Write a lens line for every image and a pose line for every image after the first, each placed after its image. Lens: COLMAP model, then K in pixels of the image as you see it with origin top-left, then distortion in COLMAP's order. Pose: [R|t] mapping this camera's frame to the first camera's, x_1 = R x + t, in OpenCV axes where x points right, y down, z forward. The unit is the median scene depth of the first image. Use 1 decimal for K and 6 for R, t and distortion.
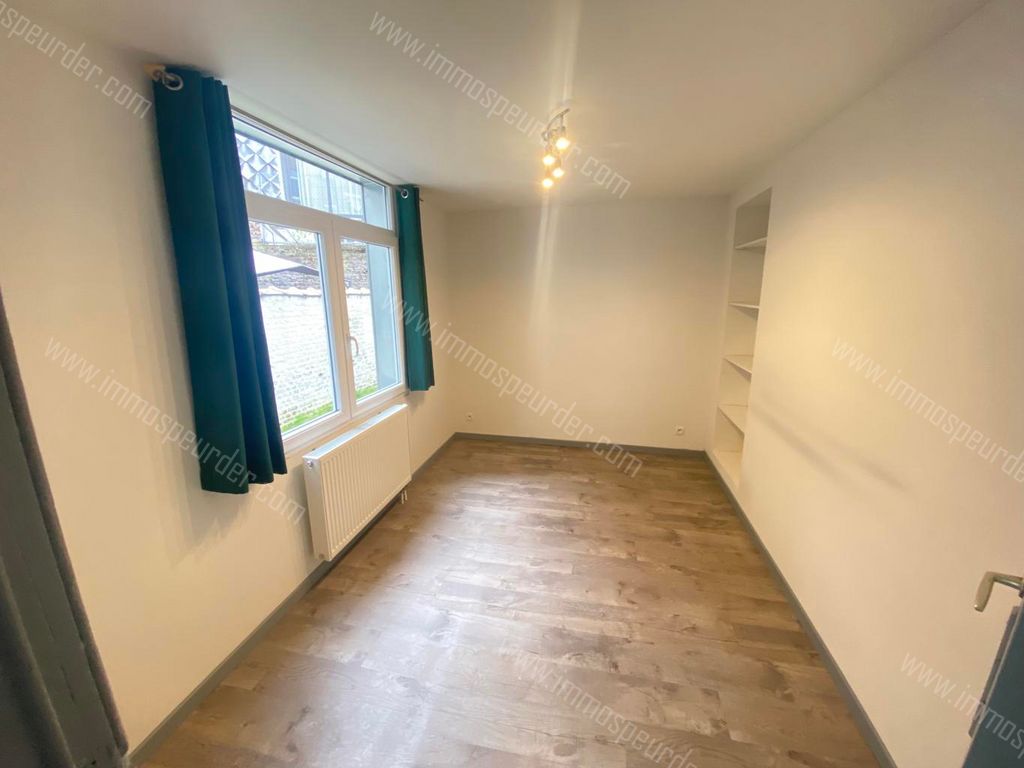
lens RADIAL K [[411.2, 0, 515.5], [0, 411.2, 388.4], [0, 0, 1]] dist [-0.023535, -0.000539]
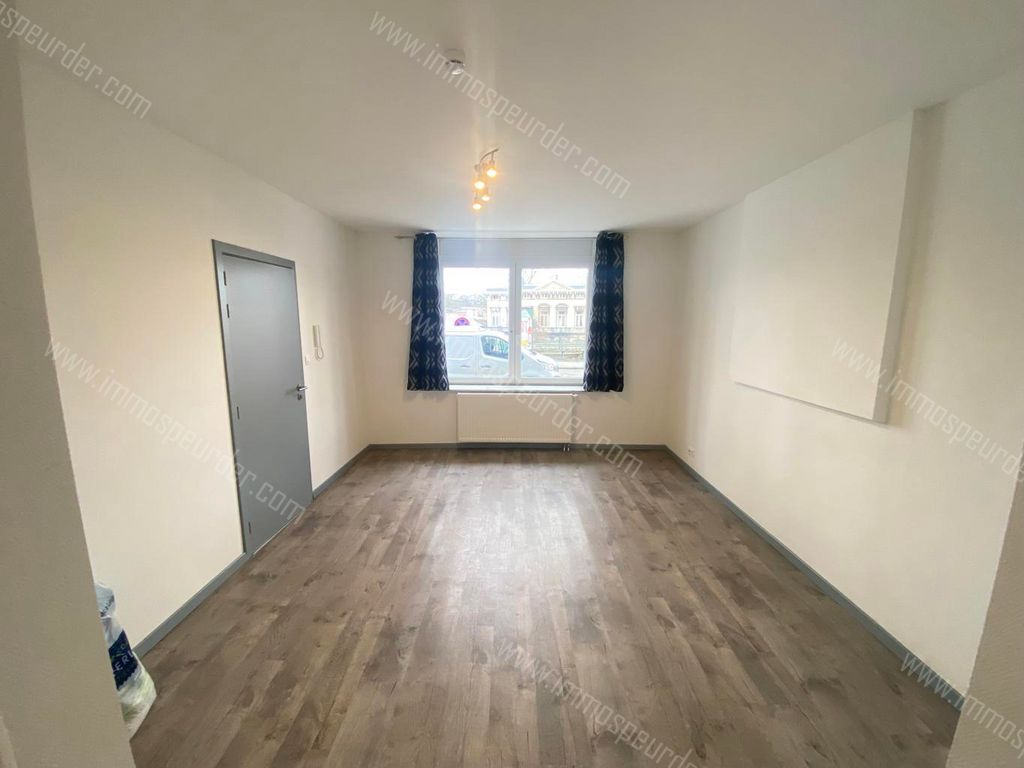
lens RADIAL K [[411.2, 0, 506.7], [0, 411.2, 381.3], [0, 0, 1]] dist [-0.023535, -0.000539]
pose [[-0.186422, -0.154129, 0.970305, -0.911616], [0.234558, 0.952076, 0.196299, -0.201509], [-0.954059, 0.264187, -0.141336, 0.736265]]
